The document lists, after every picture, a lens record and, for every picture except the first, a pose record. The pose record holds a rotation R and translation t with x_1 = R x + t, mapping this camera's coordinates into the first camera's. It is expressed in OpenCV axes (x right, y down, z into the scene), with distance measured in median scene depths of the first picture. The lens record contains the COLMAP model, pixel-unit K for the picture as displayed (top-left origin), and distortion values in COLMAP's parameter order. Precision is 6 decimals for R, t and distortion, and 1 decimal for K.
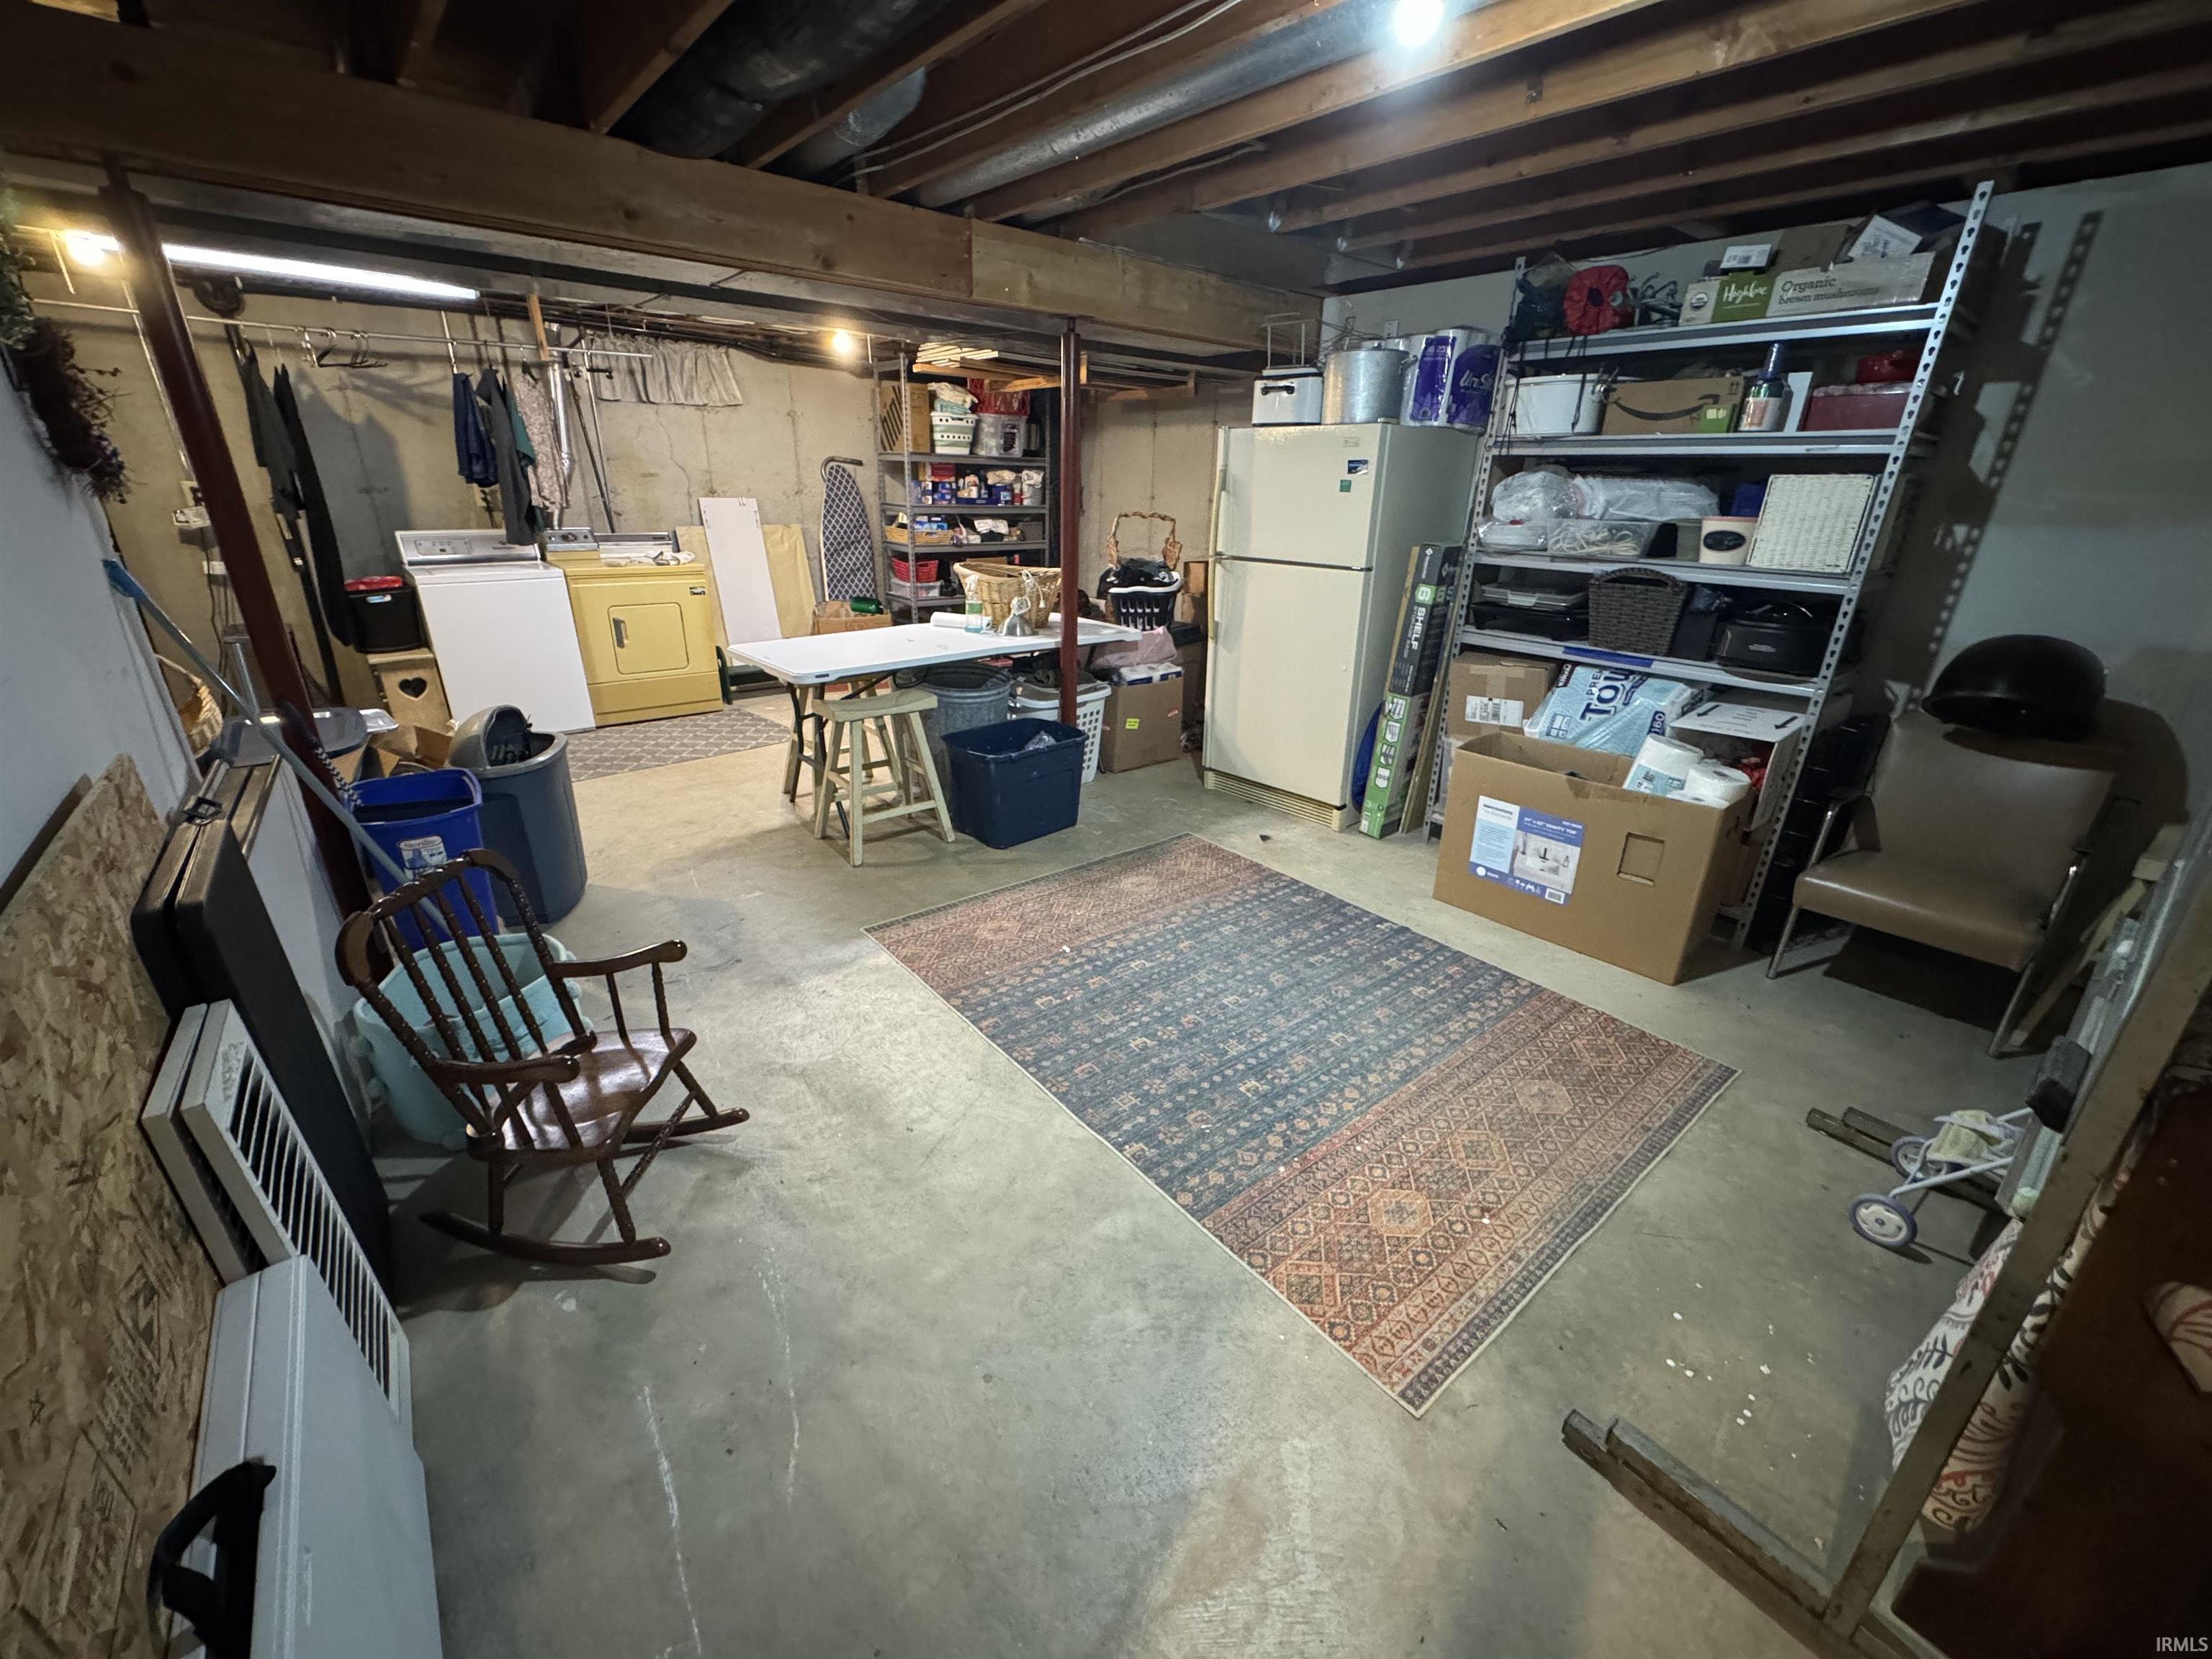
lens RADIAL K [[882.3, 0, 1106.0], [0, 882.3, 829.5], [0, 0, 1]] dist [-0.000504, 0.000106]
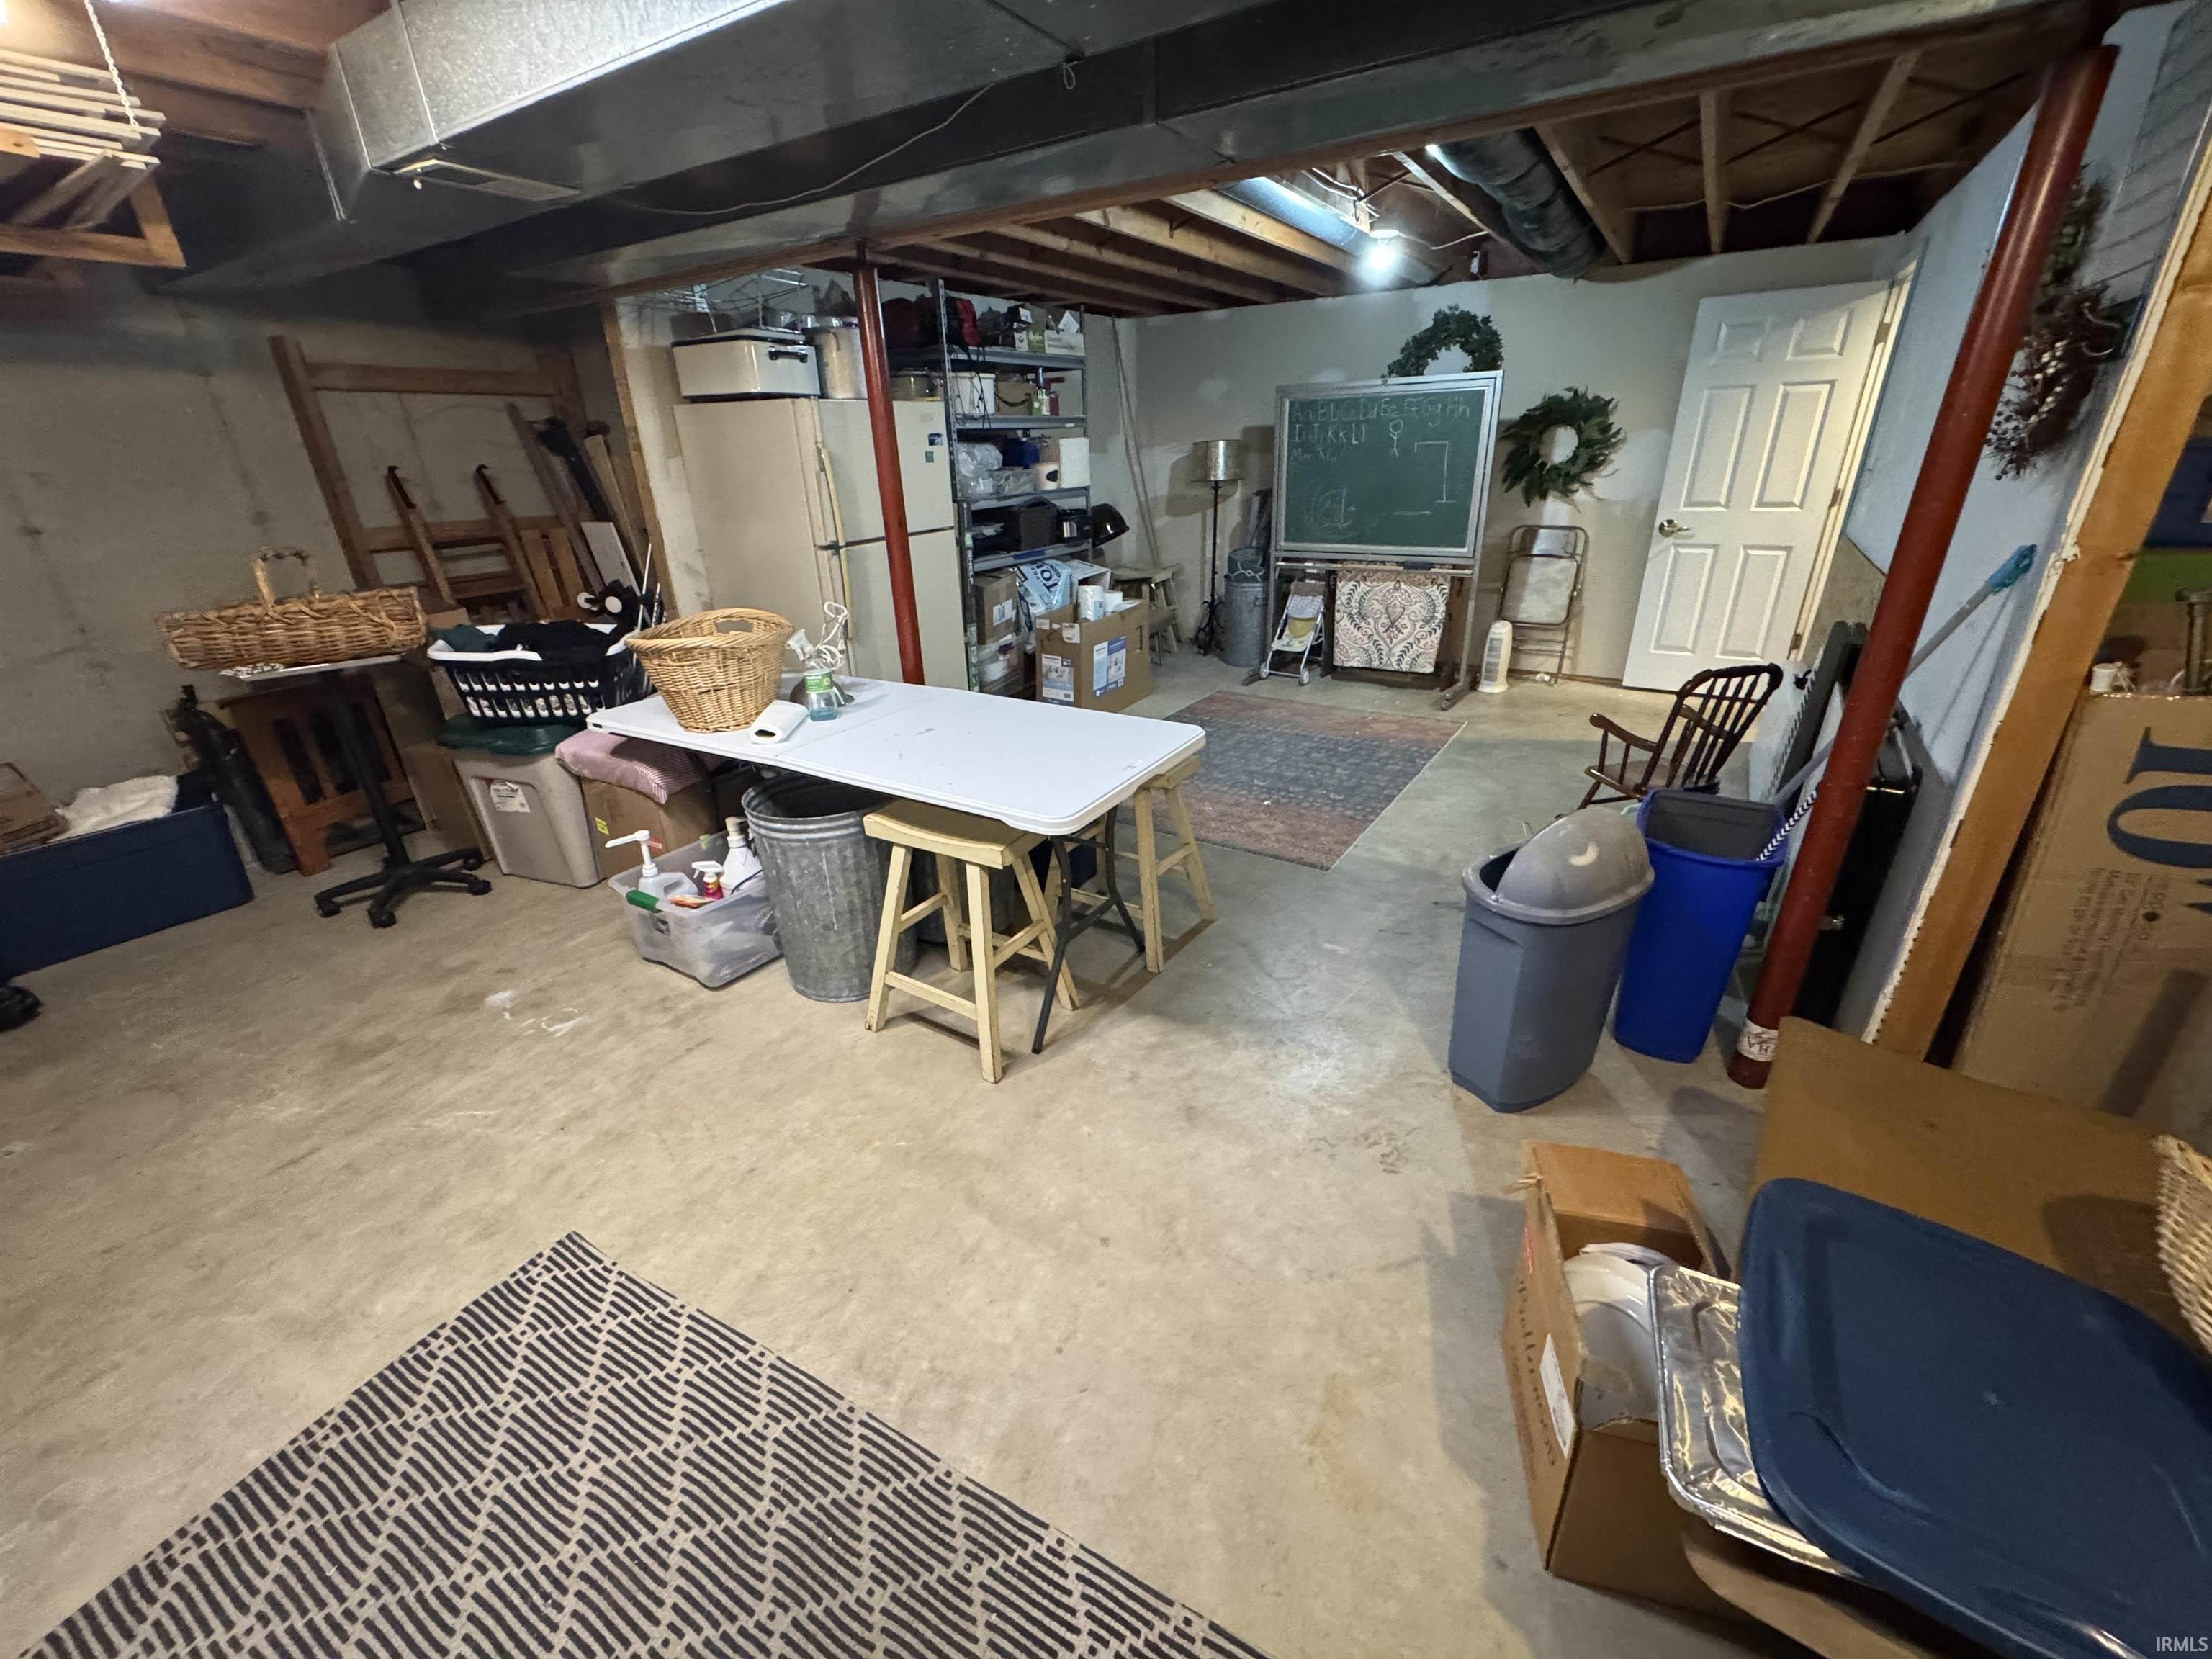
lens RADIAL K [[921.3, 0, 1106.0], [0, 921.3, 829.5], [0, 0, 1]] dist [0.001418, 0.000068]
pose [[-0.317295, -0.387455, 0.865565, -1.157408], [0.363990, 0.793062, 0.488430, -0.586676], [-0.875691, 0.470034, -0.110605, 1.343398]]
